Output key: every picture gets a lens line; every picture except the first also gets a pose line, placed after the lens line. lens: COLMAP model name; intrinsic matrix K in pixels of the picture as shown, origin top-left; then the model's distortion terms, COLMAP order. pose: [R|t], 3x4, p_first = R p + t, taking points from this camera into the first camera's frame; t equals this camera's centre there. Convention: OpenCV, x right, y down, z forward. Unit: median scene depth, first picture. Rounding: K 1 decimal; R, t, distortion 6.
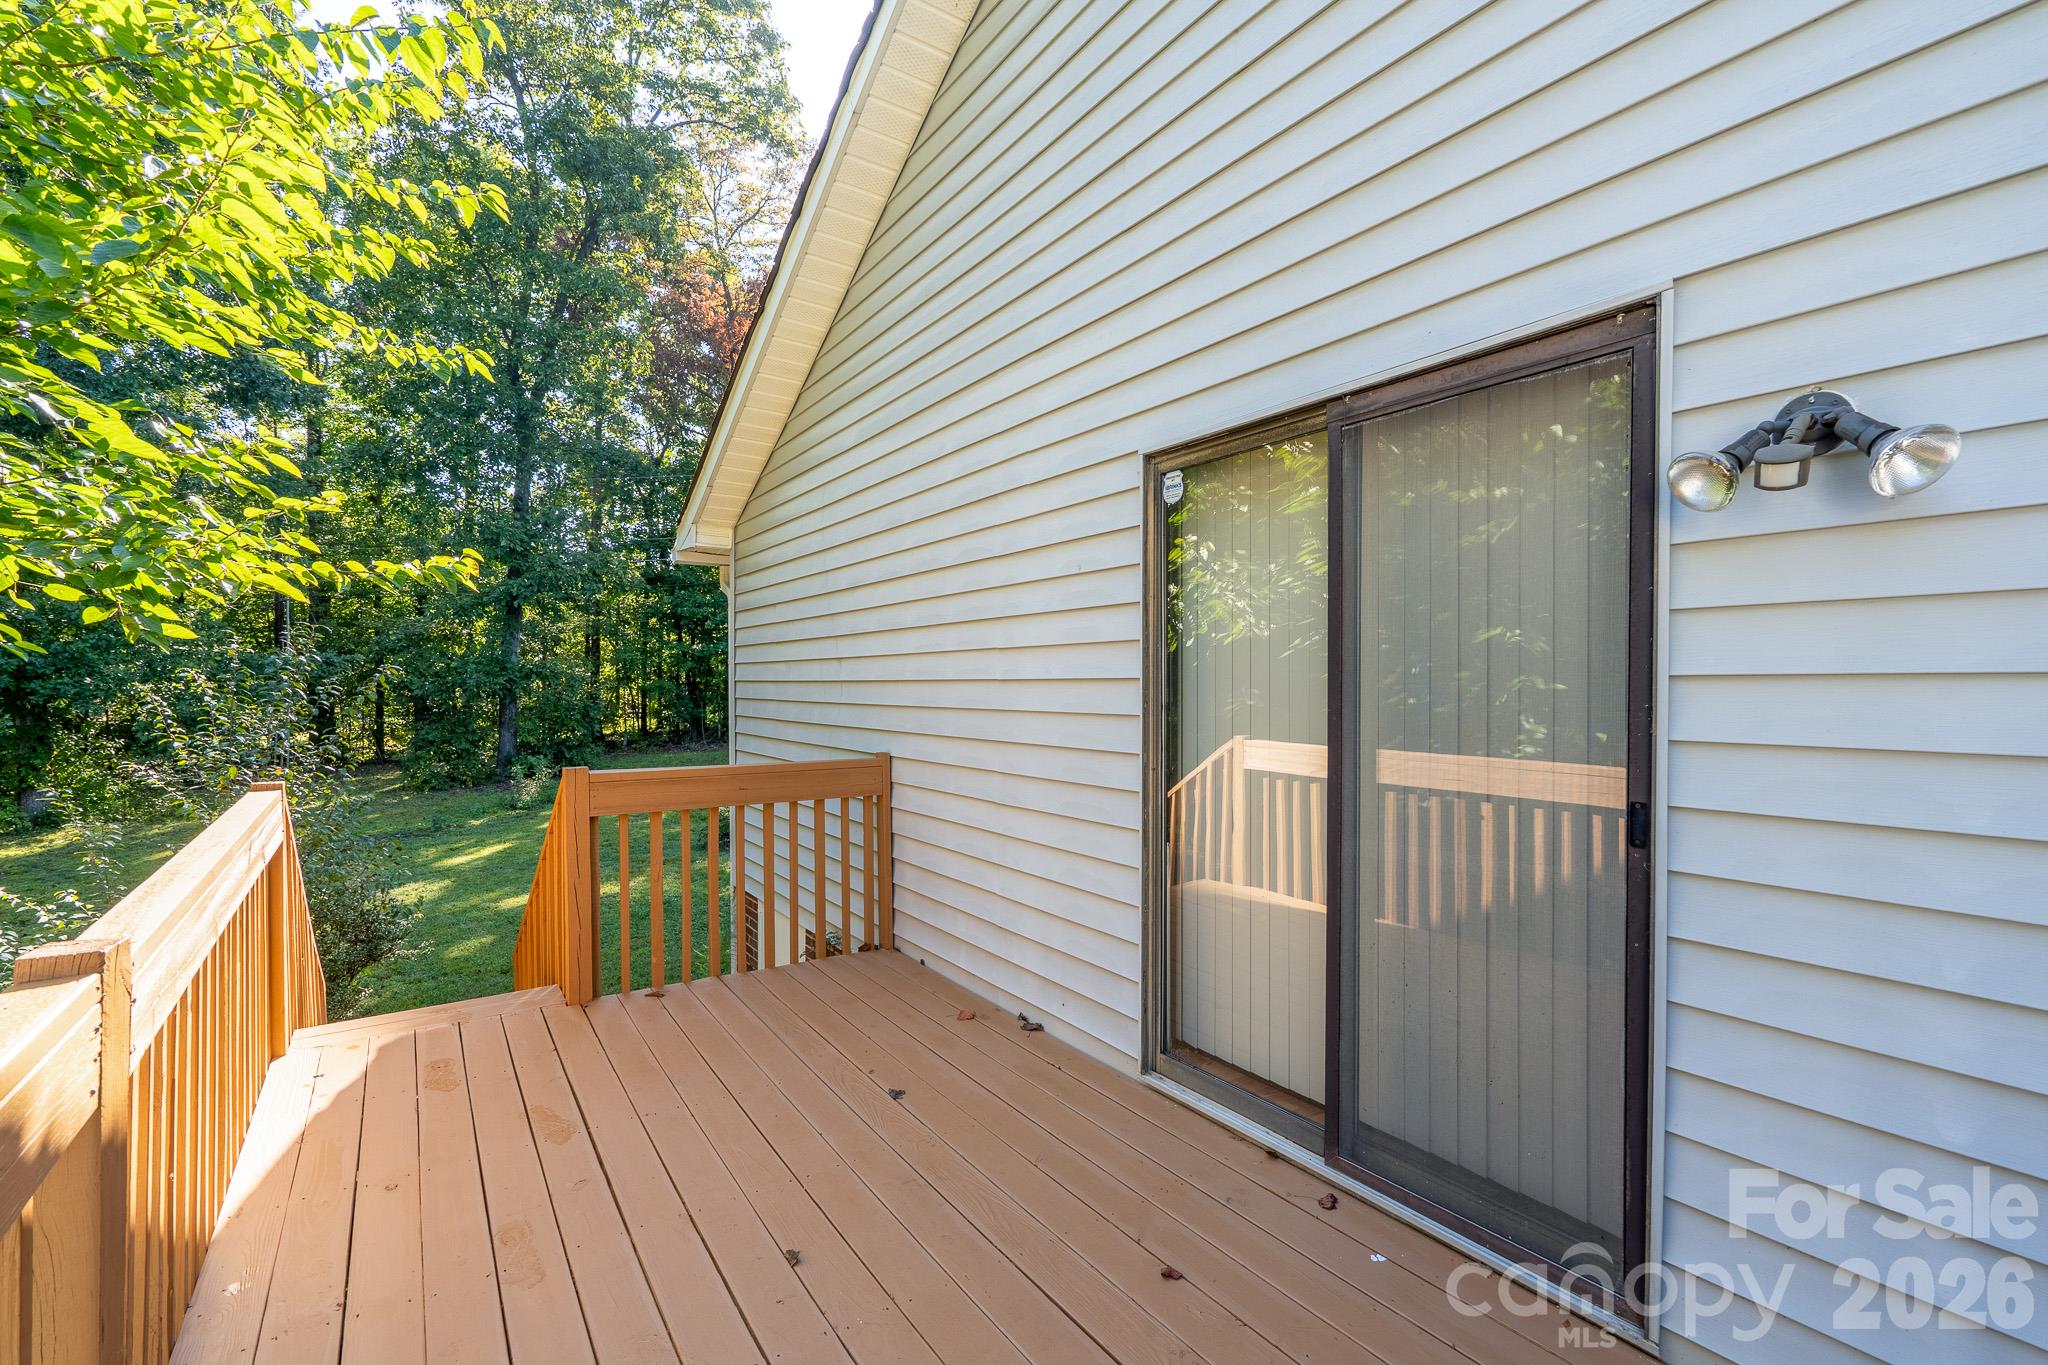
lens RADIAL K [[938.8, 0, 1045.9], [0, 938.8, 684.8], [0, 0, 1]] dist [-0.001443, 0.000435]
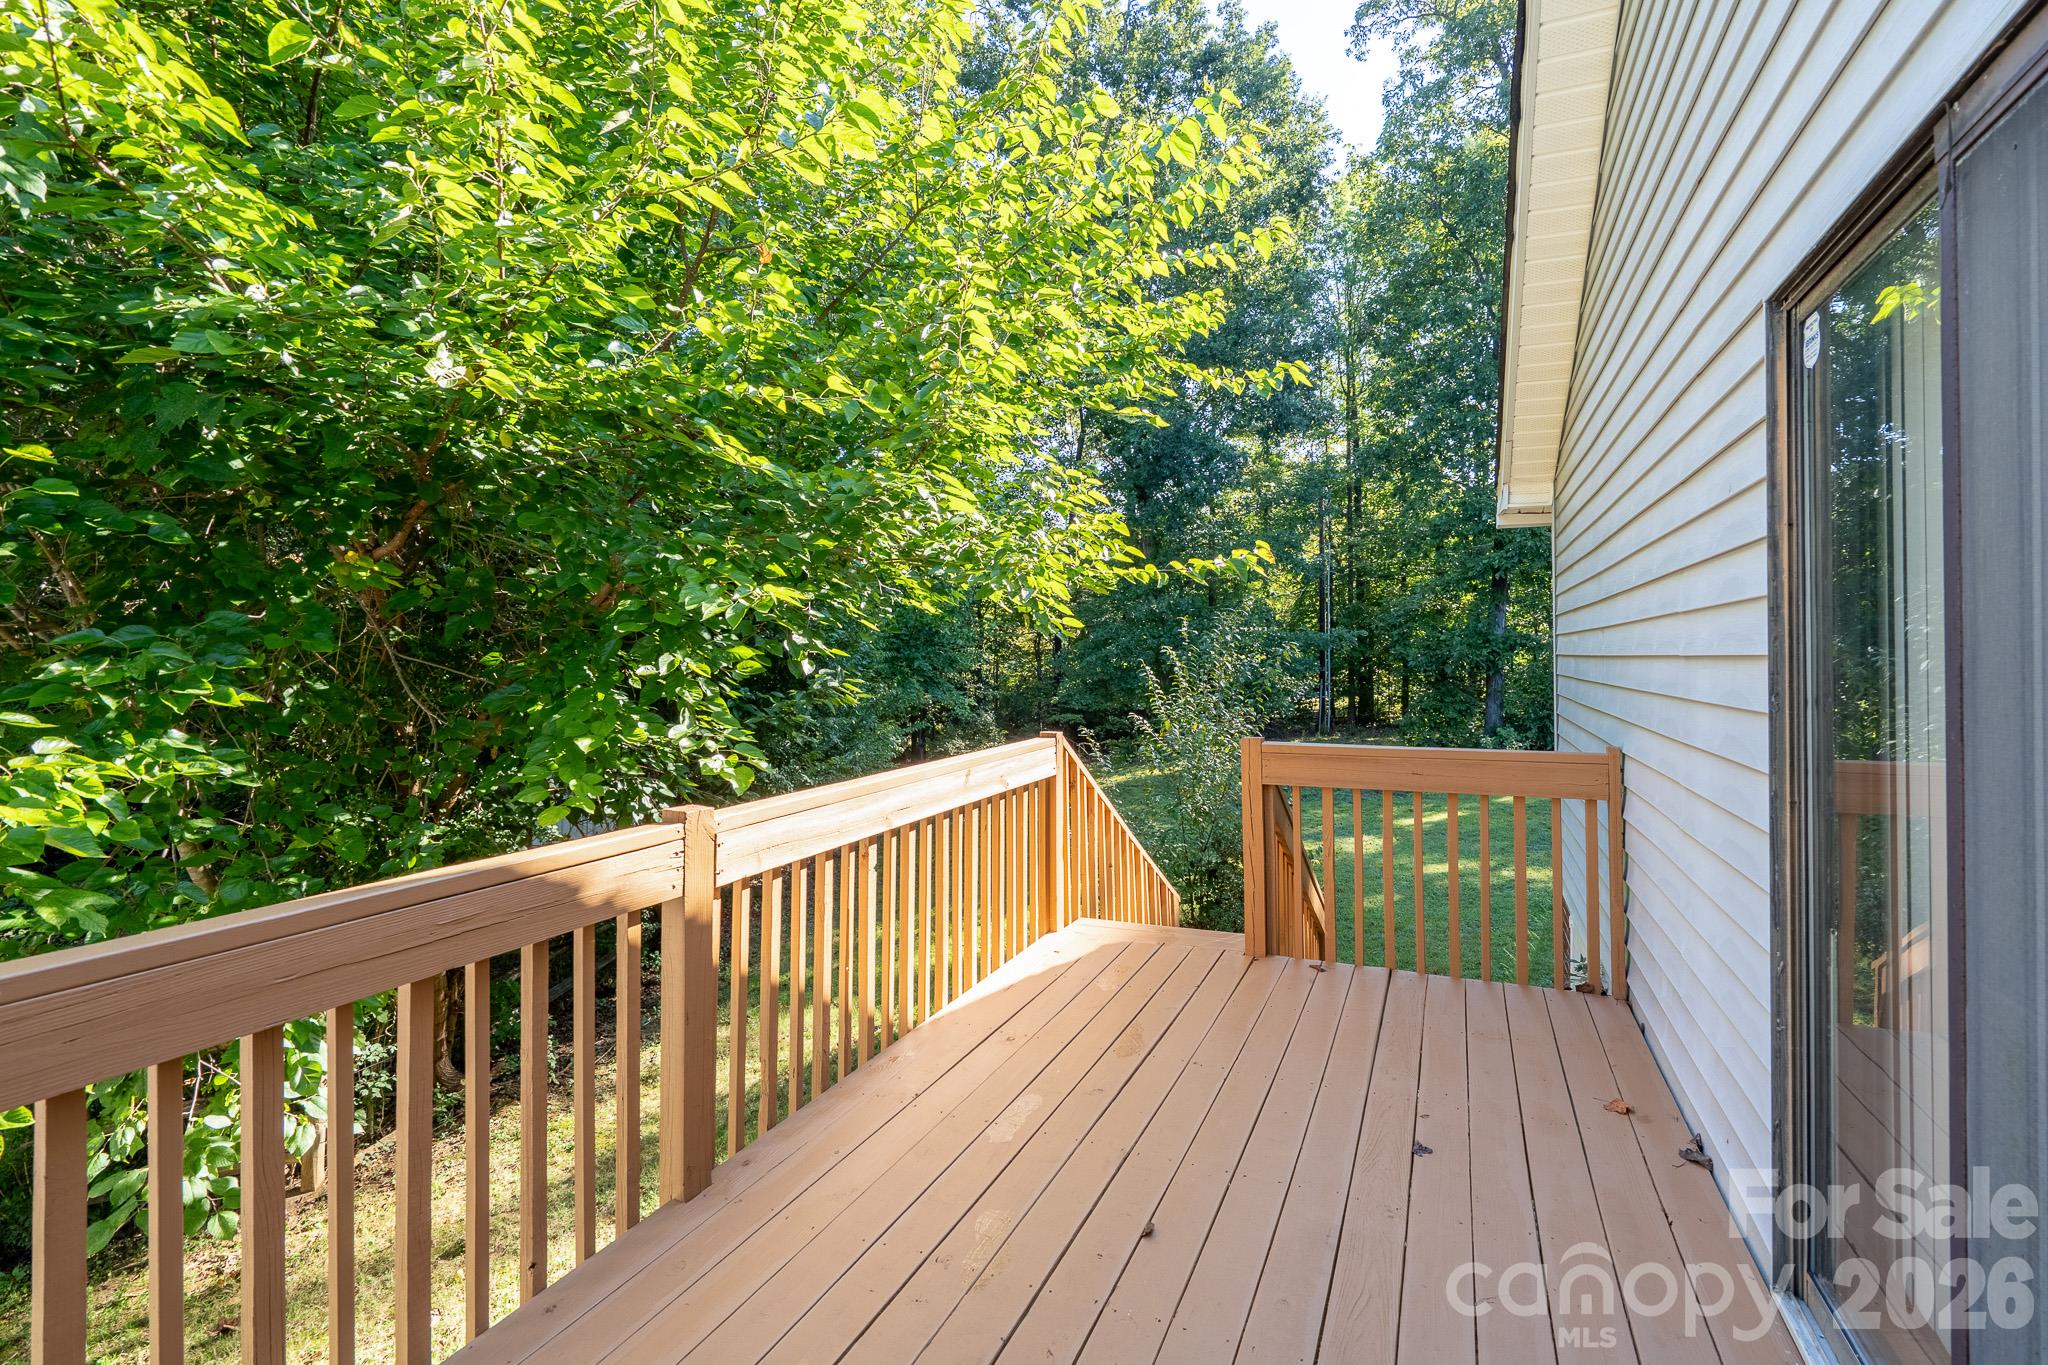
lens RADIAL K [[970.8, 0, 1031.7], [0, 970.8, 641.9], [0, 0, 1]] dist [-0.028767, 0.000058]
pose [[0.514186, -0.013256, -0.857576, 0.058686], [0.001491, 0.999893, -0.014561, -0.001172], [0.857677, 0.006208, 0.514151, 0.036596]]
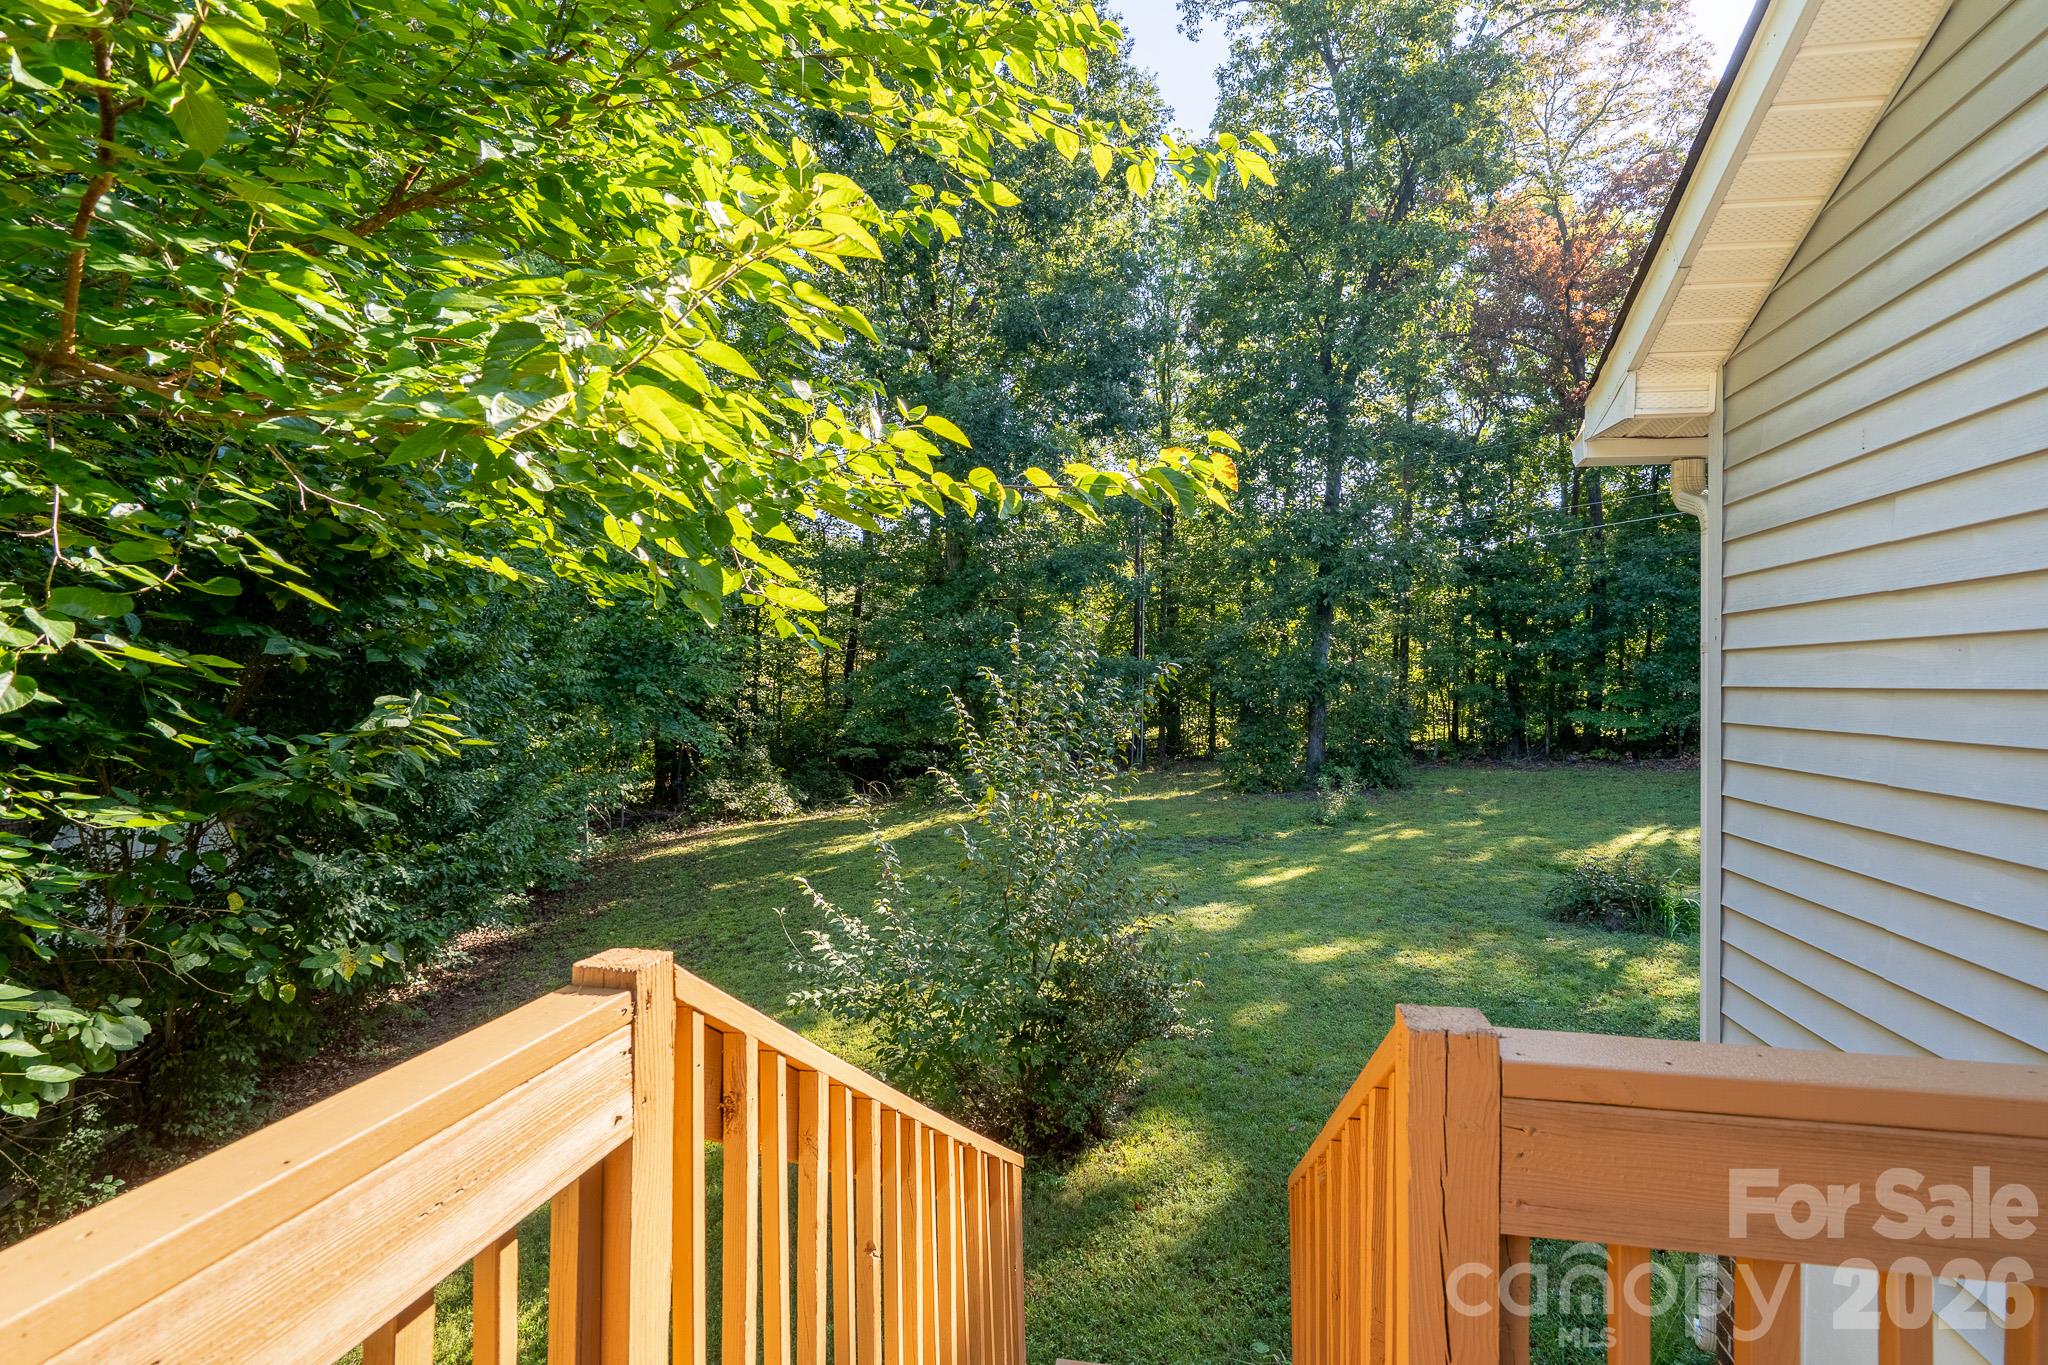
lens RADIAL K [[938.8, 0, 1045.9], [0, 938.8, 684.8], [0, 0, 1]] dist [-0.001443, 0.000435]
pose [[0.691147, 0.008587, -0.722664, -0.069647], [-0.011709, 0.999931, 0.000684, -0.000448], [0.722620, 0.007989, 0.691200, 0.132301]]
